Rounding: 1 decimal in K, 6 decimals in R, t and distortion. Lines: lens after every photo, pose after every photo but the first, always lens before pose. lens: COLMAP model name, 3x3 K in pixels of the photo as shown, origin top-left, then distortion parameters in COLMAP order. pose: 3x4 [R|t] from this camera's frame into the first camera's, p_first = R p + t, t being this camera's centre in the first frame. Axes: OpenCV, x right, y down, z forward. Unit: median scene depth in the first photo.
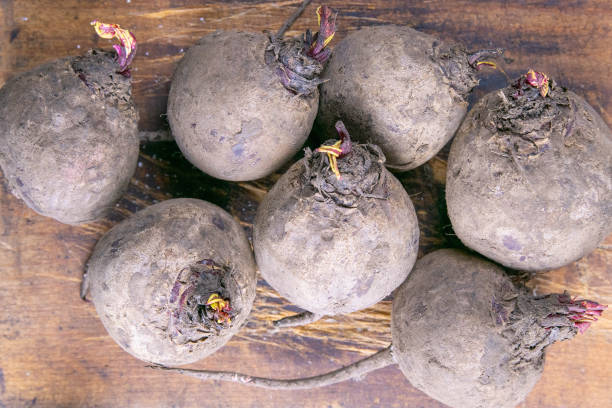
lens RADIAL K [[1713.5, 0, 308.5], [0, 1713.5, 206.0], [0, 0, 1]] dist [0.070387, 0.000000]
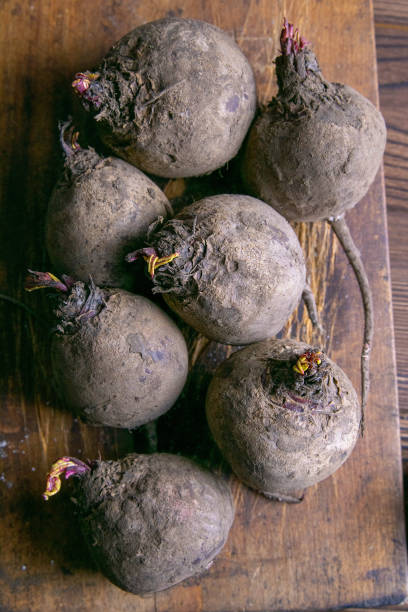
lens RADIAL K [[922.3, 0, 201.6], [0, 922.3, 308.2], [0, 0, 1]] dist [-0.060744, 0.000000]
pose [[-0.041287, -0.992955, 0.111069, -0.075954], [0.998743, -0.044178, -0.023693, 0.009842], [0.028433, 0.109951, 0.993530, 0.419671]]
